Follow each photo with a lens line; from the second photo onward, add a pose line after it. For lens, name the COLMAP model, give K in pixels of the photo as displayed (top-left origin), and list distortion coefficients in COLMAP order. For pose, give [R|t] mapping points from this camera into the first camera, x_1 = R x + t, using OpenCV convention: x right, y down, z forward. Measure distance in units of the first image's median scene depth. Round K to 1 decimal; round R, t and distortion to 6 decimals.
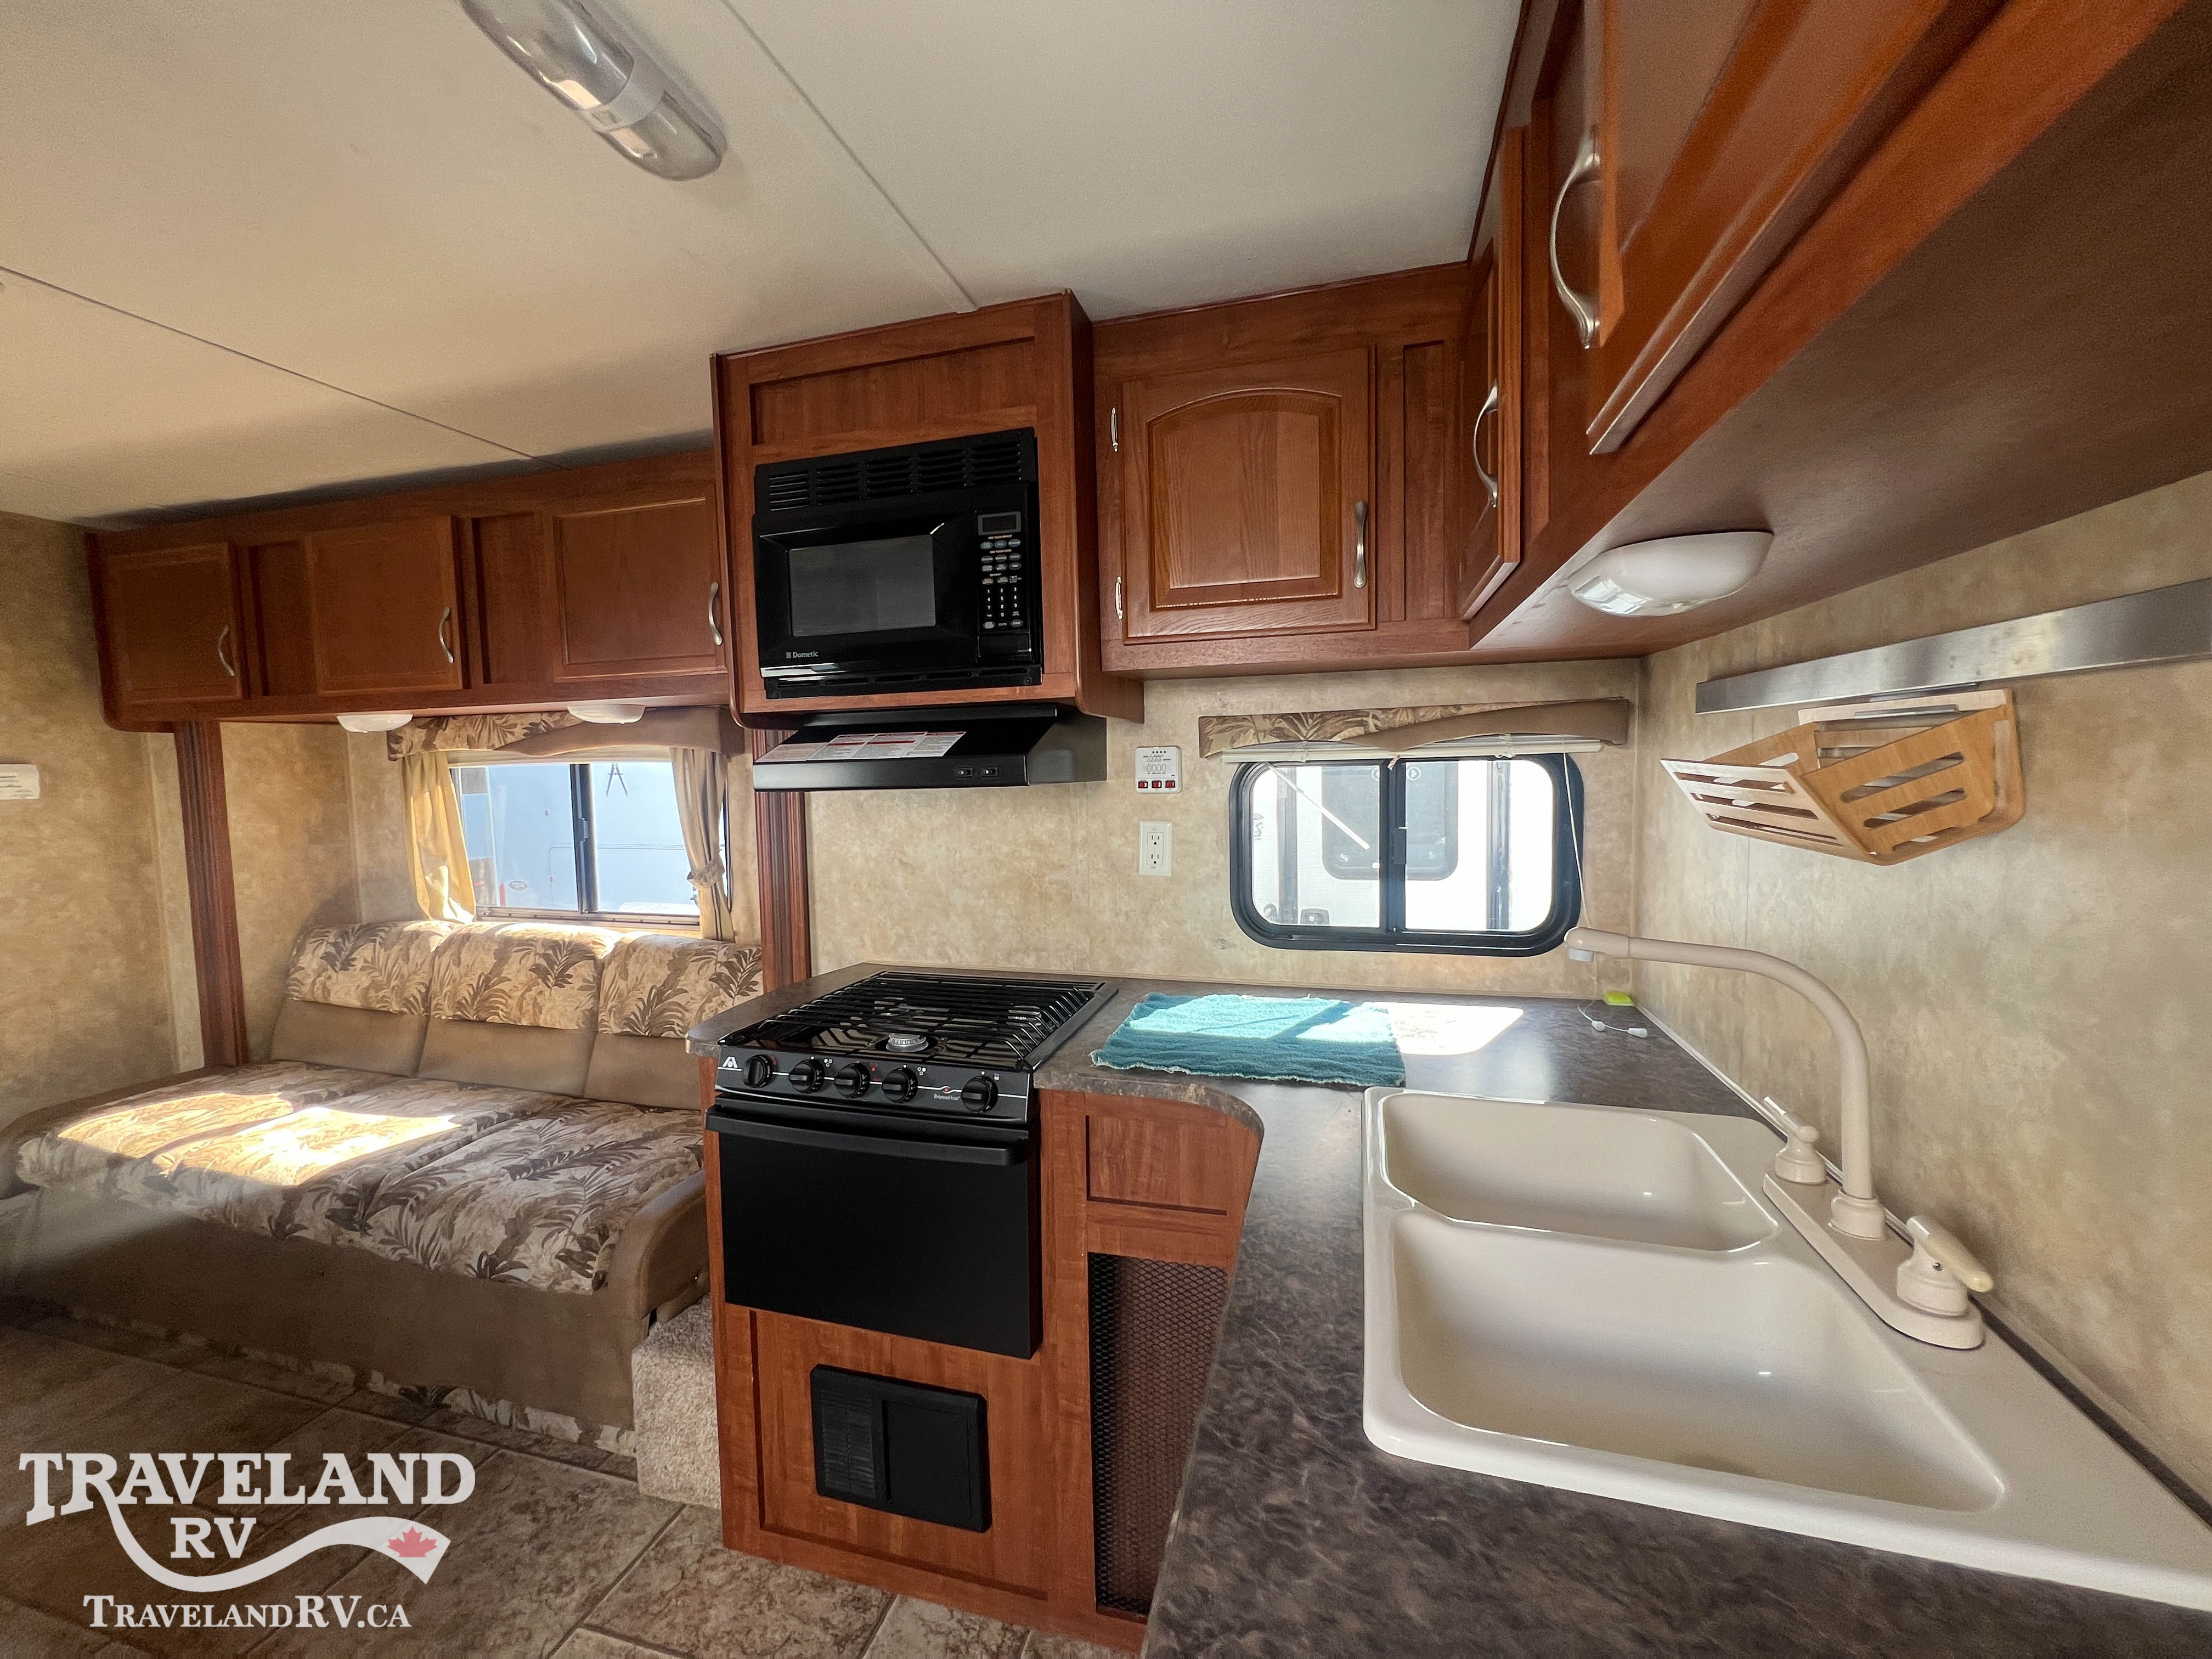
lens RADIAL K [[881.3, 0, 1102.1], [0, 881.3, 826.2], [0, 0, 1]] dist [-0.001162, 0.000279]
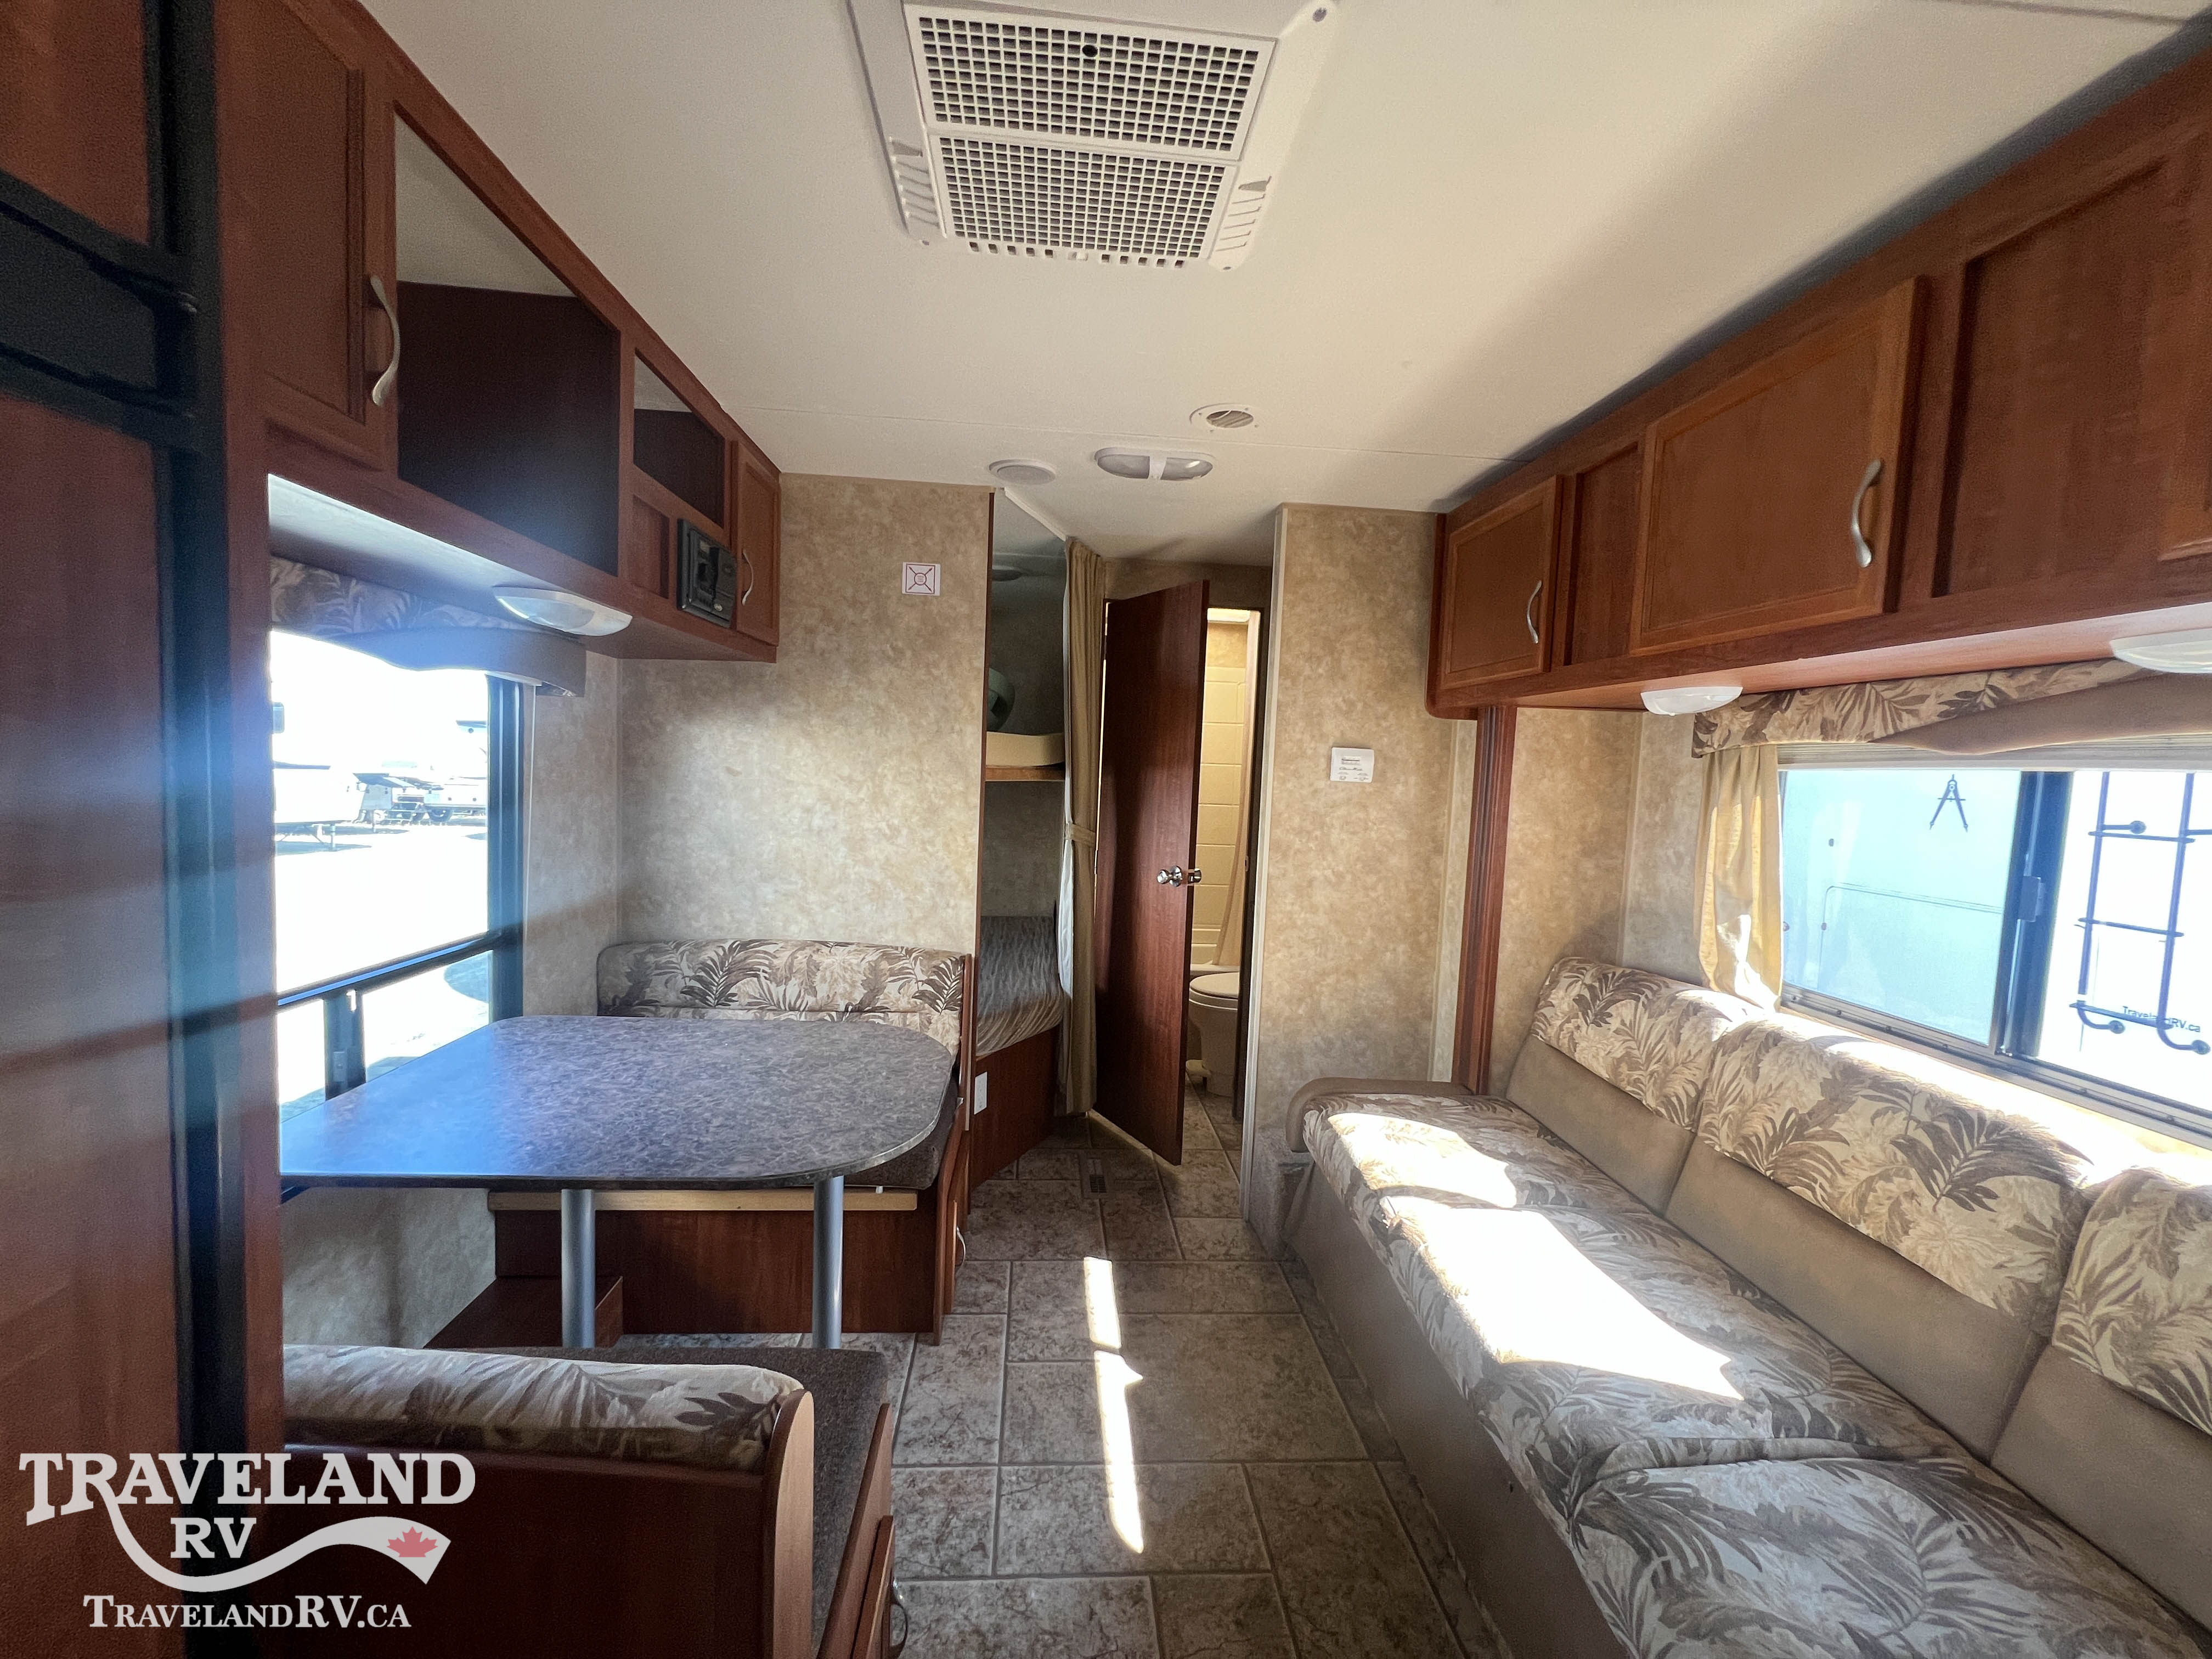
lens RADIAL K [[881.3, 0, 1102.1], [0, 881.3, 826.2], [0, 0, 1]] dist [-0.001162, 0.000279]
pose [[0.334531, 0.097985, -0.937277, -0.321337], [-0.116580, 0.991243, 0.062018, -0.007248], [0.935146, 0.088521, 0.343025, 0.338248]]
